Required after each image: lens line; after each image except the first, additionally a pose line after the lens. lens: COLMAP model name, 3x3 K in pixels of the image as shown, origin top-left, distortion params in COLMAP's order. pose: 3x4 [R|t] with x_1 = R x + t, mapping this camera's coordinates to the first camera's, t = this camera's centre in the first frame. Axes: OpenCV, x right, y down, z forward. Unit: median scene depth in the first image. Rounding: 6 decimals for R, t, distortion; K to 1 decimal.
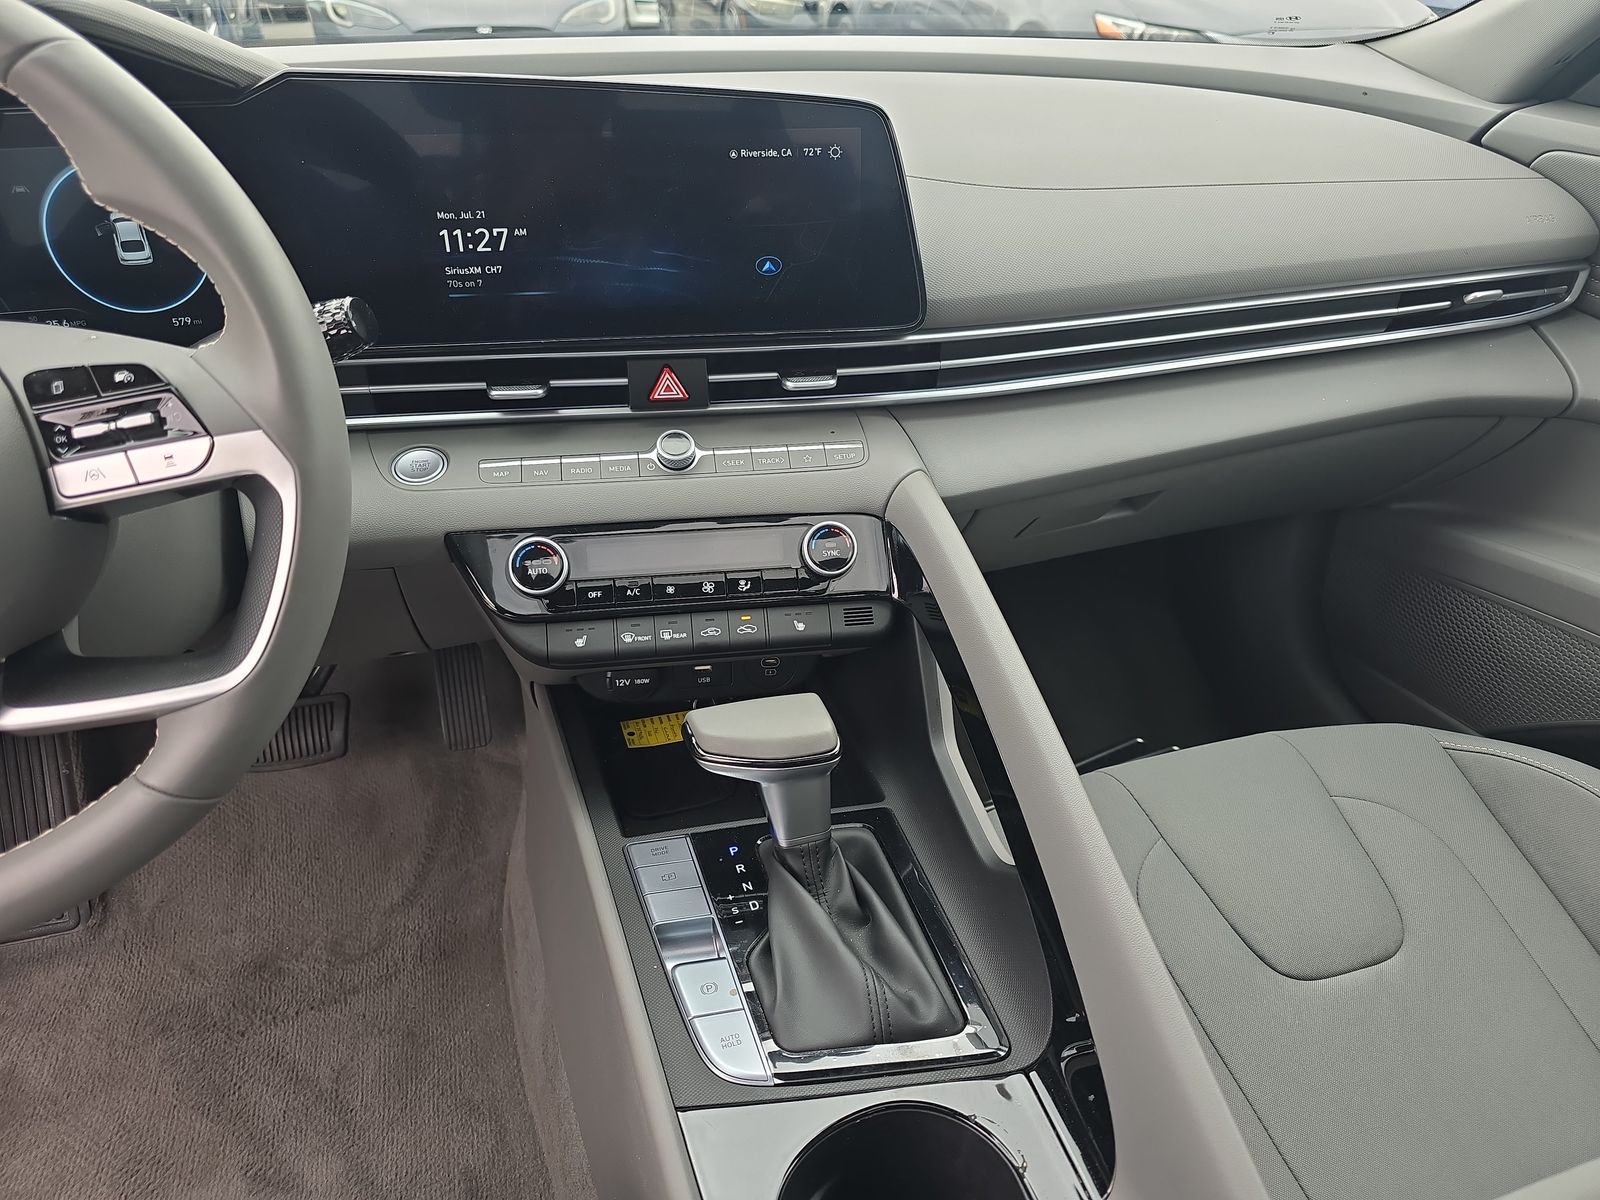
lens RADIAL K [[1085.3, 0, 800.0], [0, 1085.3, 600.0], [0, 0, 1]] dist [0.071731, -0.046731]
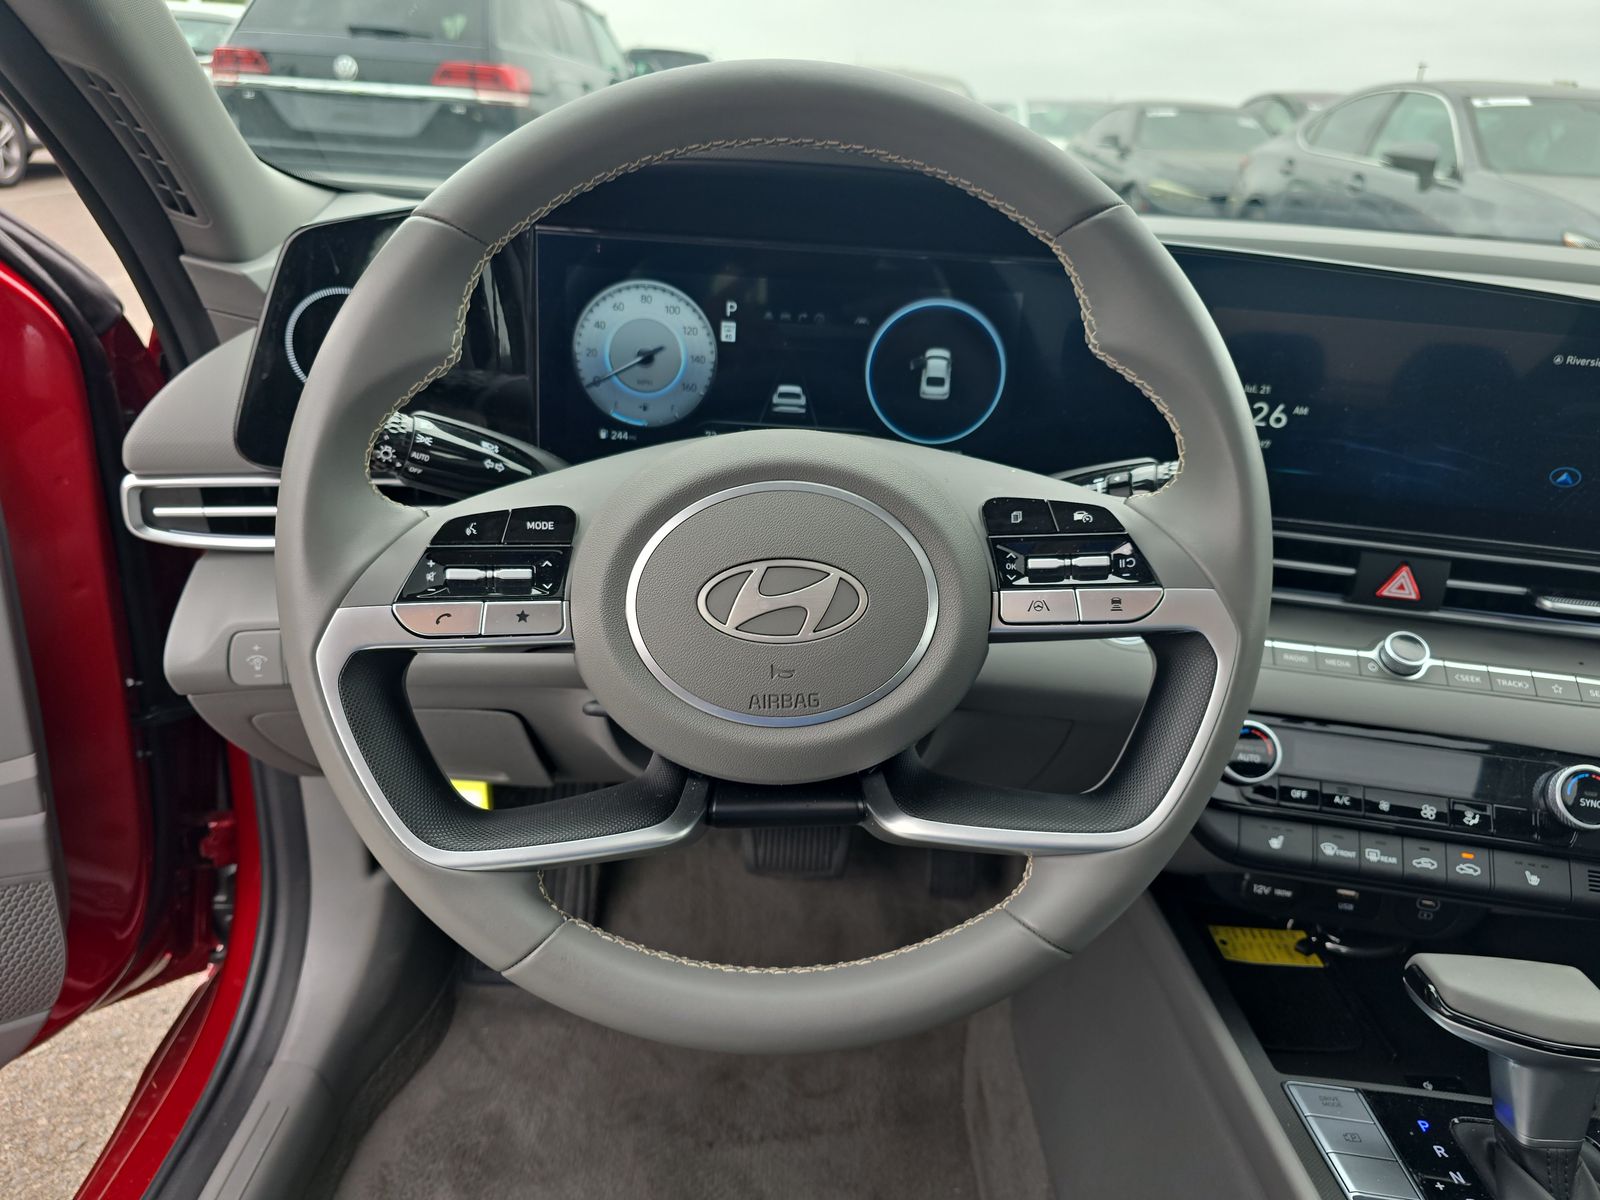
lens RADIAL K [[1103.2, 0, 794.7], [0, 1103.2, 596.1], [0, 0, 1]] dist [0.036429, -0.030495]
pose [[0.958504, 0.170625, -0.228380, -0.399186], [-0.200594, 0.972899, -0.115022, 0.024765], [0.202565, 0.156061, 0.966754, -0.012034]]
